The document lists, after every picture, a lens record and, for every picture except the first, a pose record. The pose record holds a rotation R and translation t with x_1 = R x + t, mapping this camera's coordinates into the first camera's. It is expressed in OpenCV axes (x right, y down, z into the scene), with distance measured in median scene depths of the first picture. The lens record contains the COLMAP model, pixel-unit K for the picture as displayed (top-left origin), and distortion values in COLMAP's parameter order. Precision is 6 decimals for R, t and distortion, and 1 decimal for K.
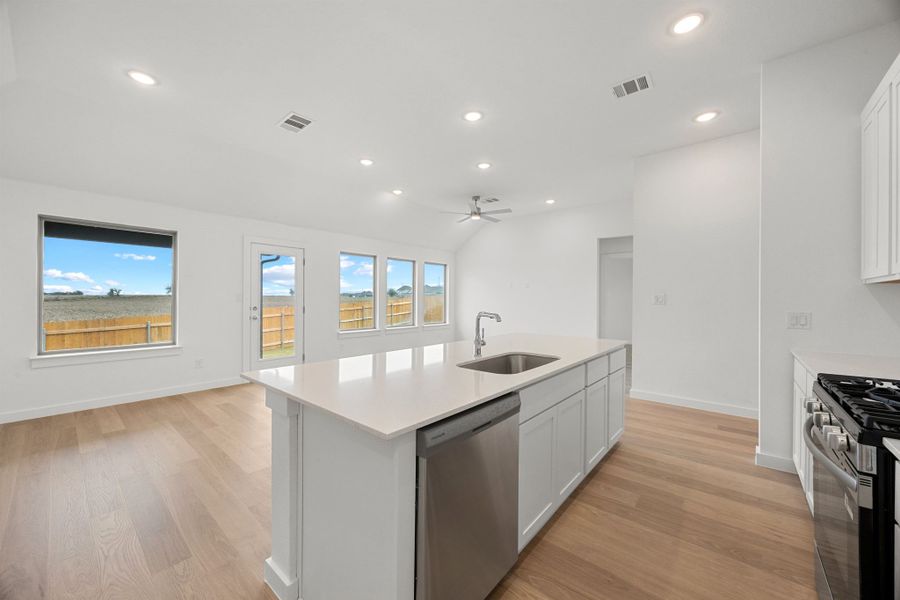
lens RADIAL K [[339.4, 0, 447.0], [0, 339.4, 298.8], [0, 0, 1]] dist [-0.002641, -0.001347]
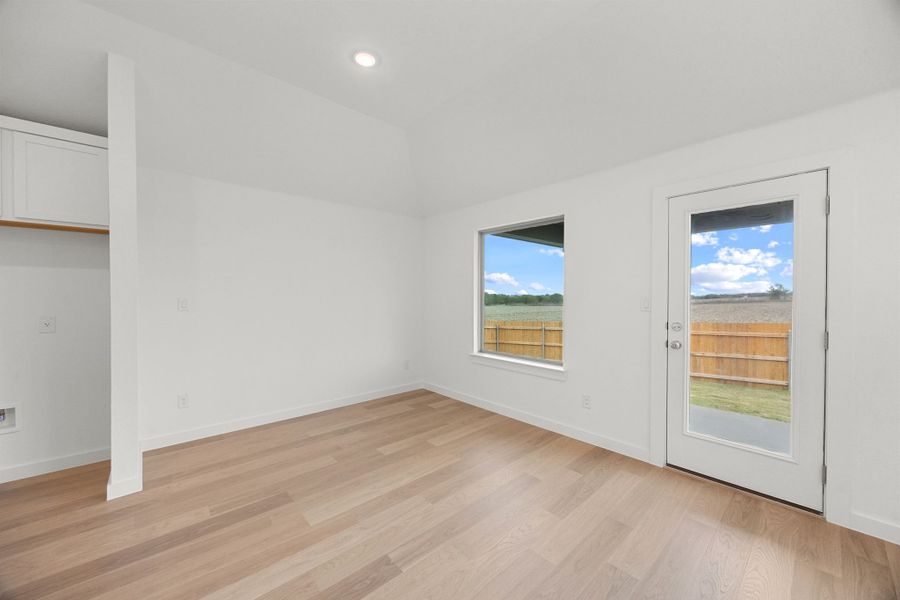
lens RADIAL K [[339.4, 0, 446.8], [0, 339.4, 298.3], [0, 0, 1]] dist [-0.002641, -0.001347]
pose [[-0.132094, 0.000484, -0.991237, -0.020757], [-0.001471, 0.999999, 0.000684, -0.011389], [0.991236, 0.001548, -0.132094, 0.653939]]
